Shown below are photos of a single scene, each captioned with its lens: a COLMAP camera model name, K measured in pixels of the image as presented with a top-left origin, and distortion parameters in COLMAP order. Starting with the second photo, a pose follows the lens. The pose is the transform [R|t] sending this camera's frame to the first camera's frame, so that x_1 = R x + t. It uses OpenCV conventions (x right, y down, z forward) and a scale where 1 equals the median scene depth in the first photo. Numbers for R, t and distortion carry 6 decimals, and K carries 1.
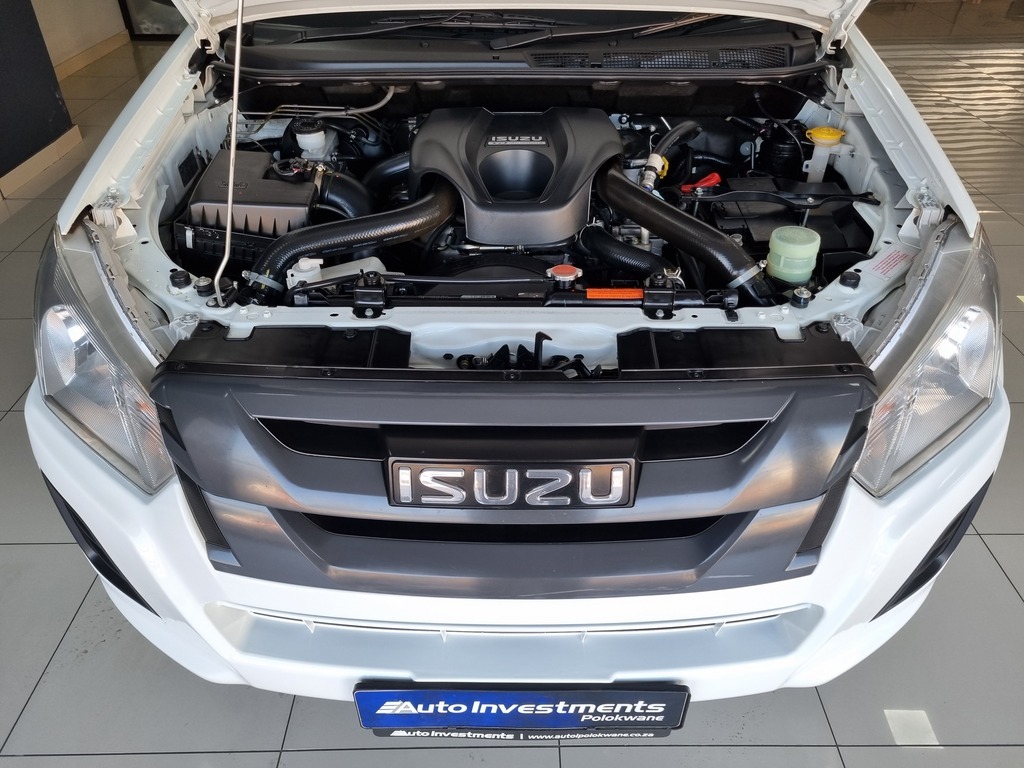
lens RADIAL K [[764.1, 0, 514.3], [0, 764.1, 385.9], [0, 0, 1]] dist [0.053454, -0.035083]
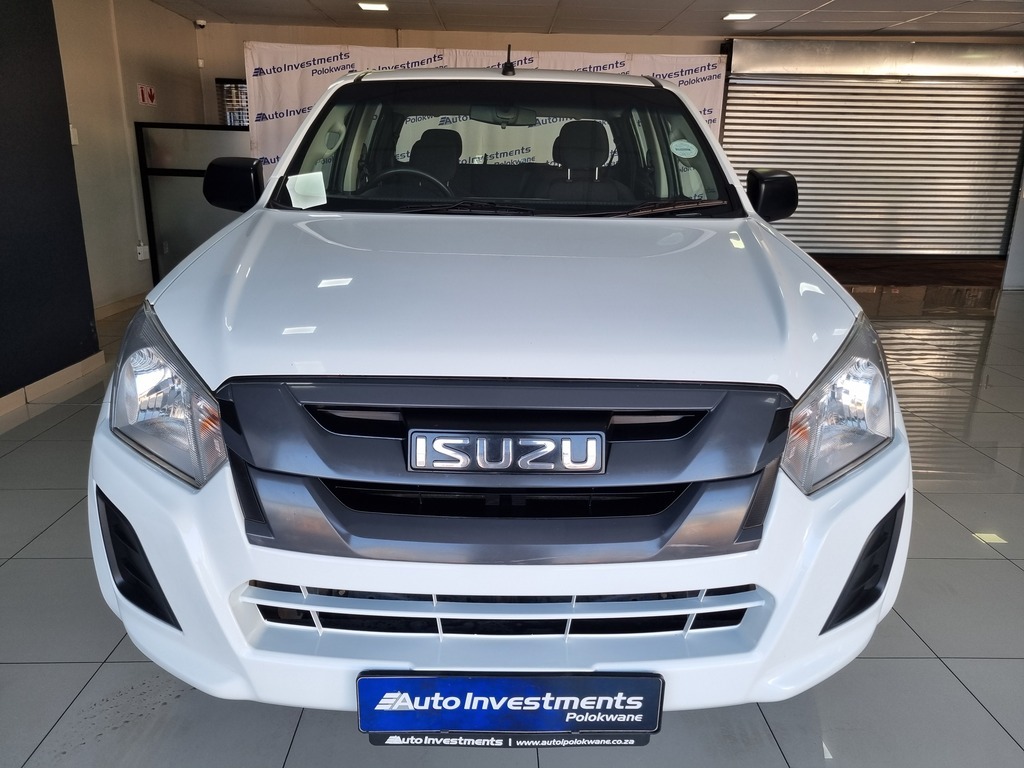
lens RADIAL K [[764.1, 0, 514.3], [0, 764.1, 385.9], [0, 0, 1]] dist [0.053454, -0.035083]
pose [[0.999473, 0.015784, 0.028373, -0.023409], [-0.005062, 0.938952, -0.344010, 0.373097], [-0.032071, 0.343685, 0.938537, -0.167477]]
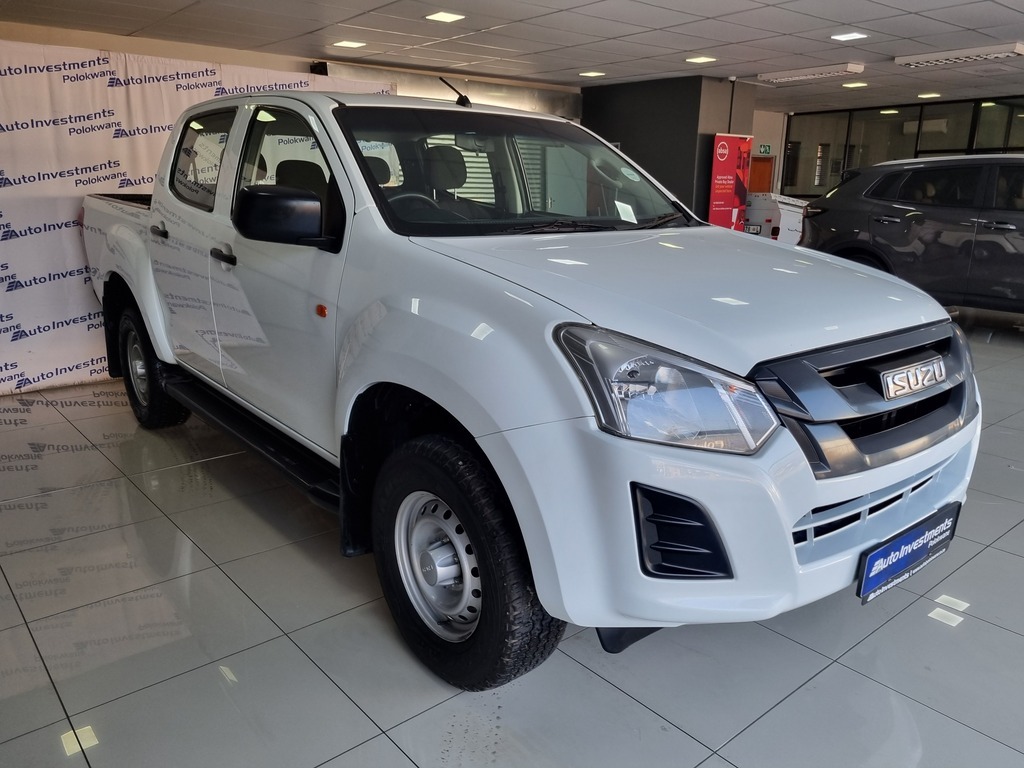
lens RADIAL K [[768.9, 0, 518.5], [0, 768.9, 382.7], [0, 0, 1]] dist [0.052713, -0.033474]
pose [[0.765625, -0.149483, 0.625678, -1.616927], [0.370765, 0.897368, -0.239301, 0.193581], [-0.525691, 0.415194, 0.742470, 0.071596]]
